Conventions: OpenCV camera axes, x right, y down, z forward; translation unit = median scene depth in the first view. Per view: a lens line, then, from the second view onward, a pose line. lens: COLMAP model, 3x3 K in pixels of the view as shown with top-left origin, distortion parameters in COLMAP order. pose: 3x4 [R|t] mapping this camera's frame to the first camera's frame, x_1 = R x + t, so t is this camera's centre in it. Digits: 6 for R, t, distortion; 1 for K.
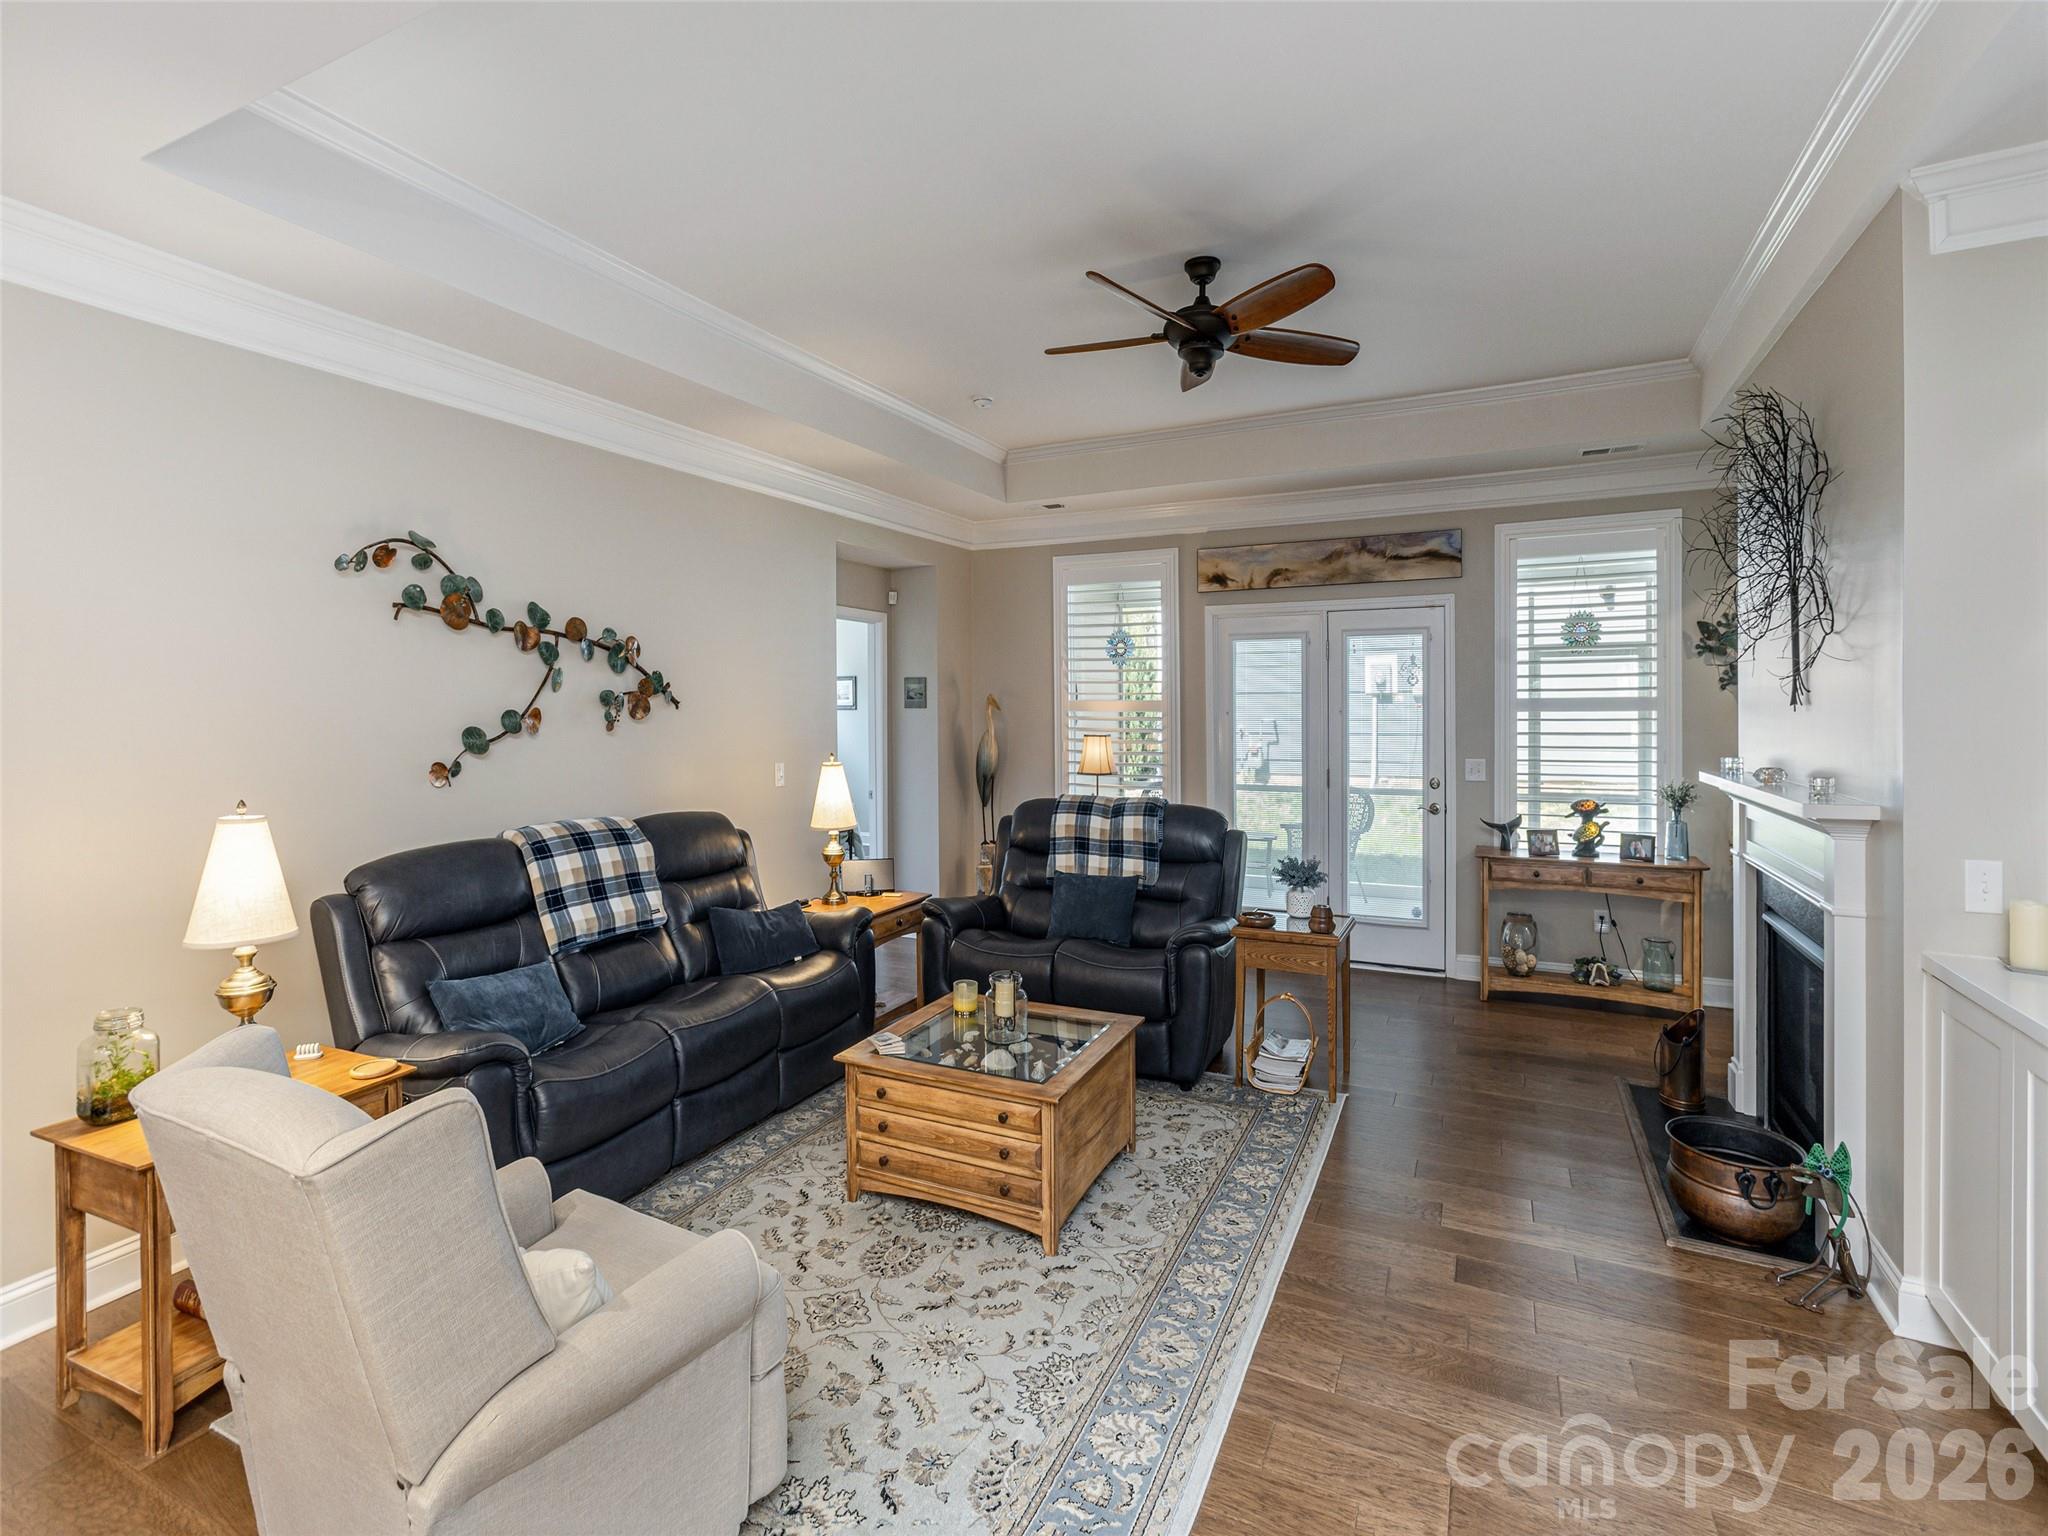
lens RADIAL K [[967.4, 0, 1045.5], [0, 967.4, 723.5], [0, 0, 1]] dist [-0.023471, 0.000060]
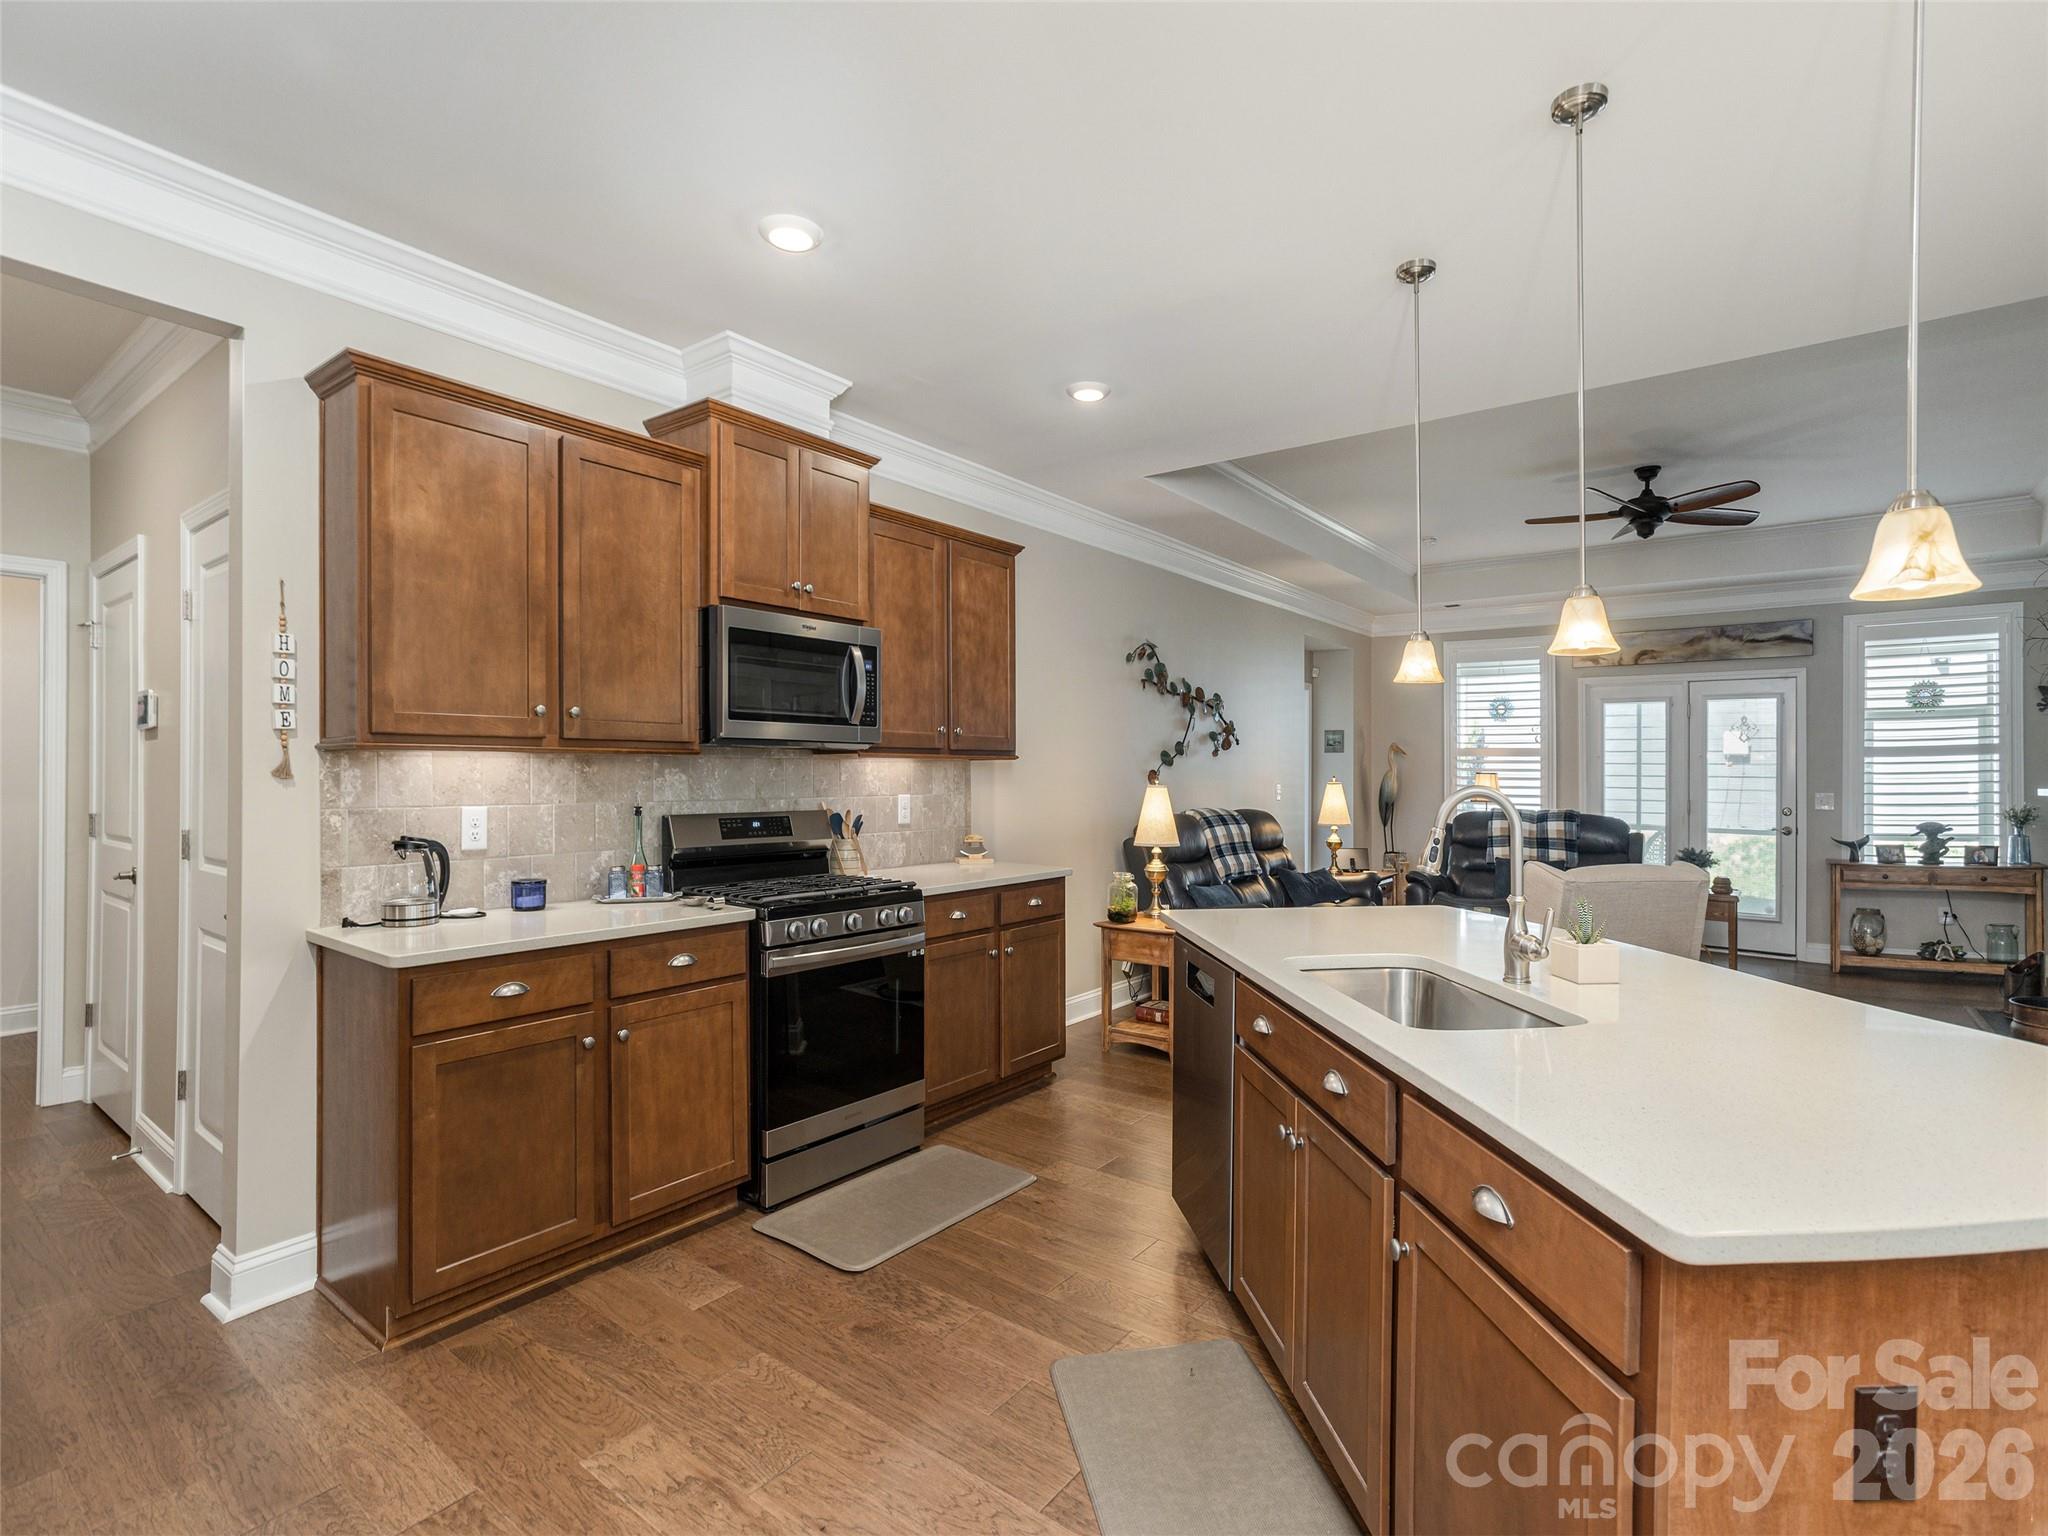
lens RADIAL K [[973.6, 0, 1024.0], [0, 973.6, 768.0], [0, 0, 1]] dist [-0.016258, 0.028574]
pose [[0.974892, 0.017925, -0.221956, -0.413278], [-0.023045, 0.999524, -0.020499, 0.069522], [0.221483, 0.025100, 0.974841, -0.690330]]
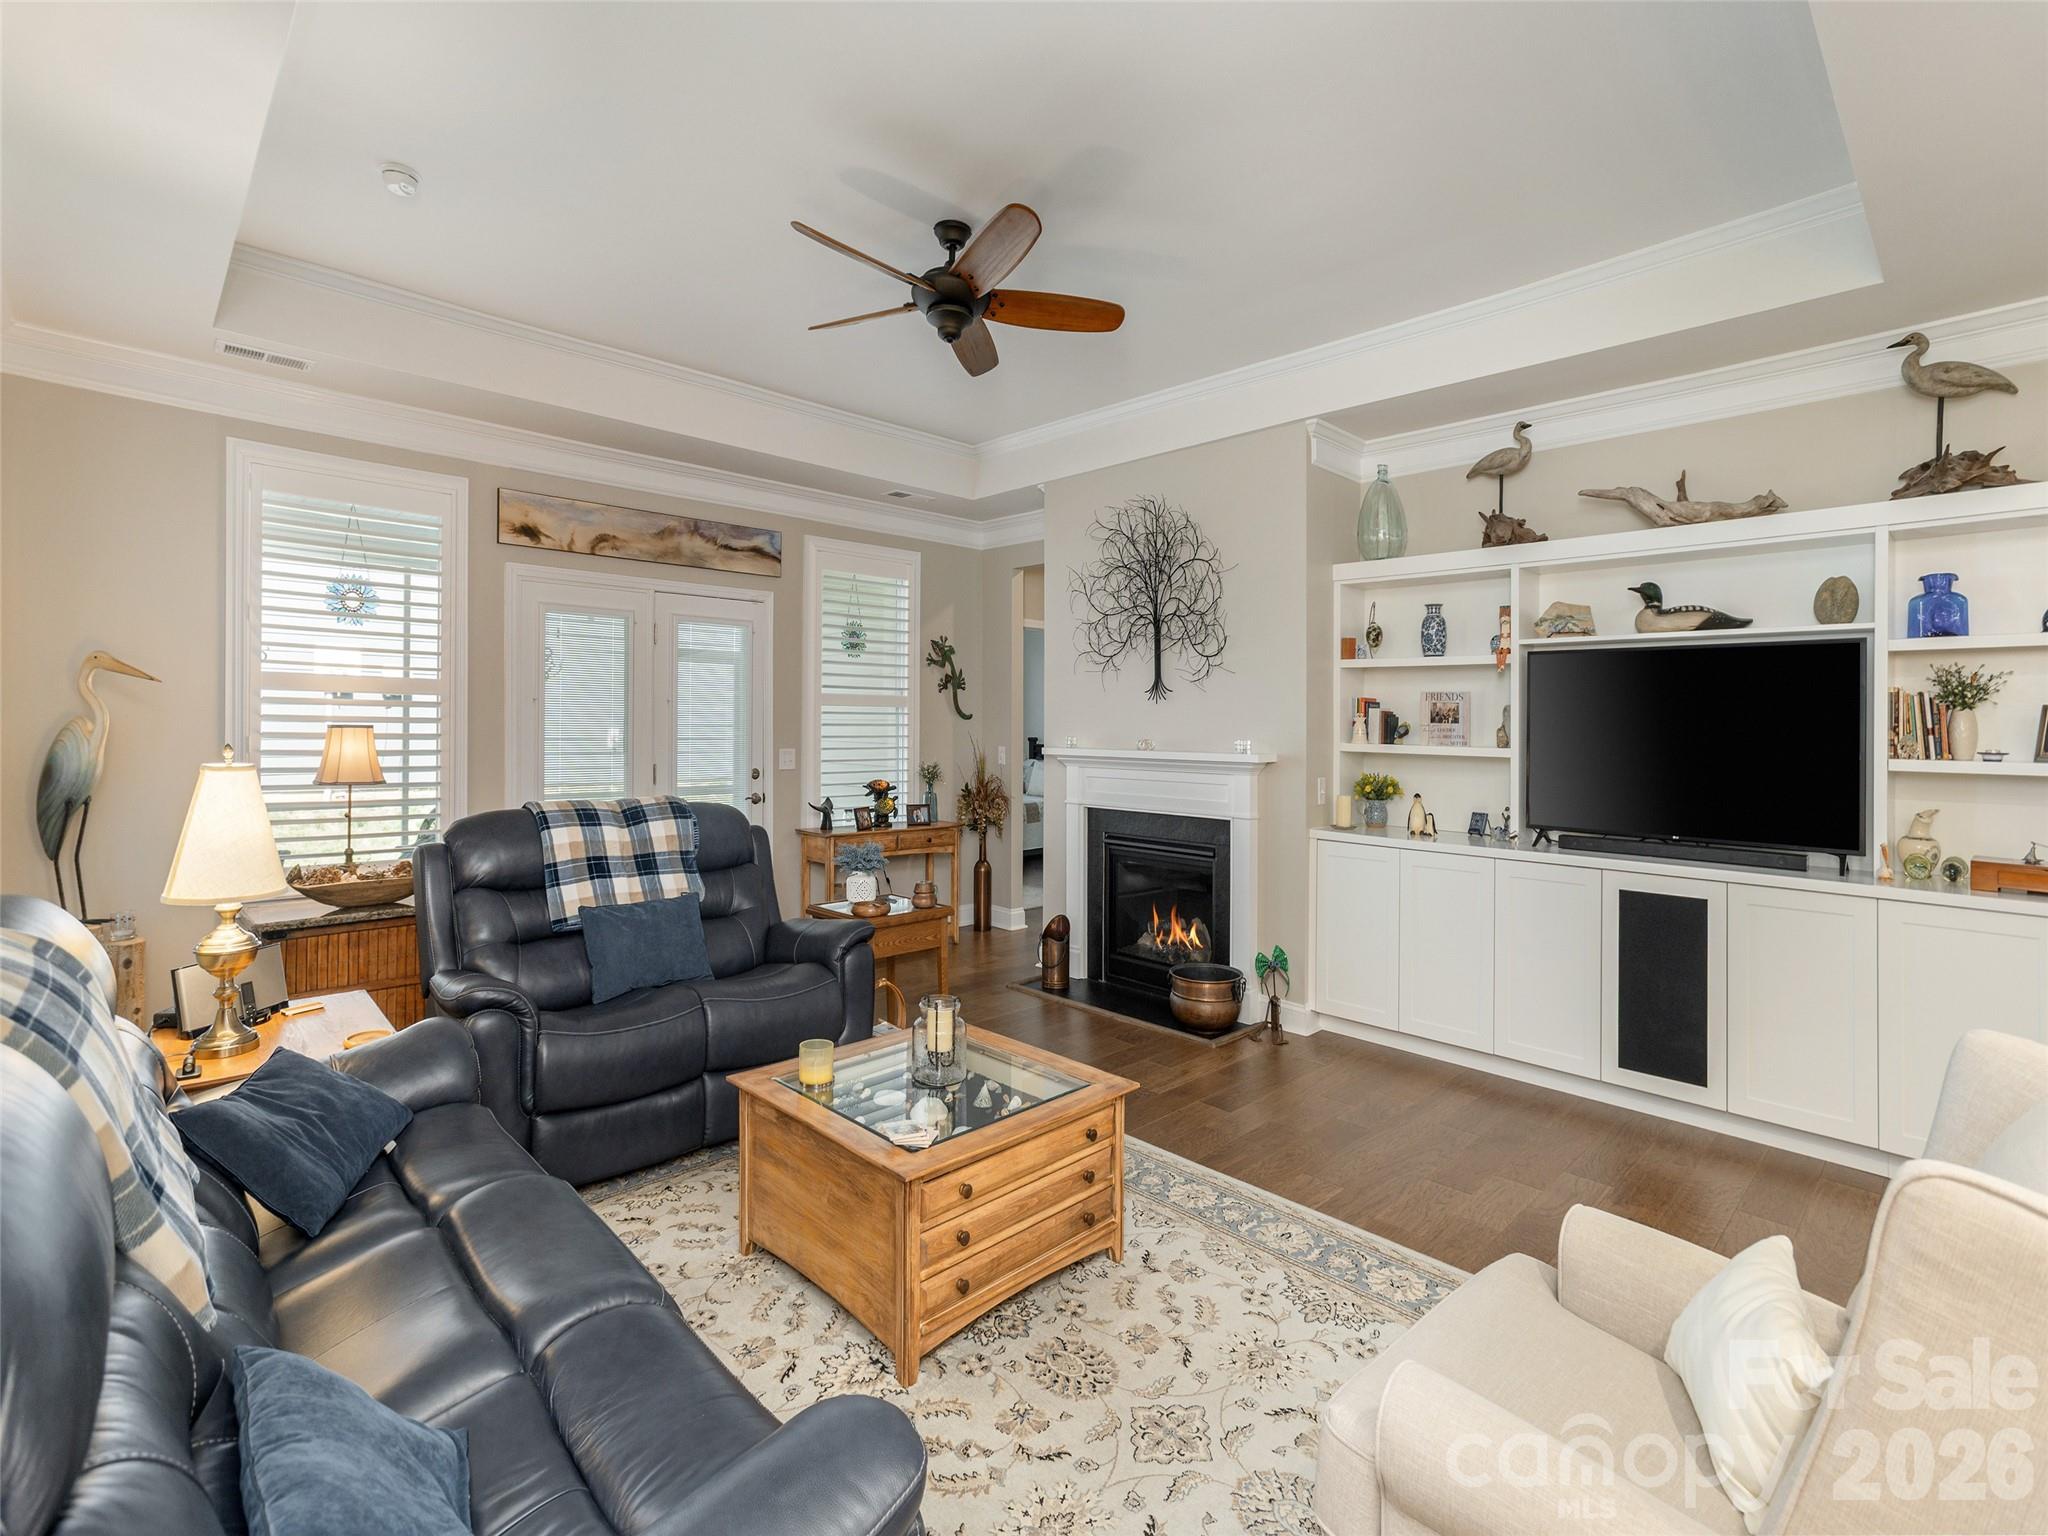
lens RADIAL K [[961.7, 0, 995.5], [0, 961.7, 716.5], [0, 0, 1]] dist [-0.036199, 0.019339]
pose [[0.345700, 0.019667, 0.938139, -0.614380], [0.007011, 0.999698, -0.023541, 0.035634], [-0.938319, 0.014715, 0.345458, 0.536304]]
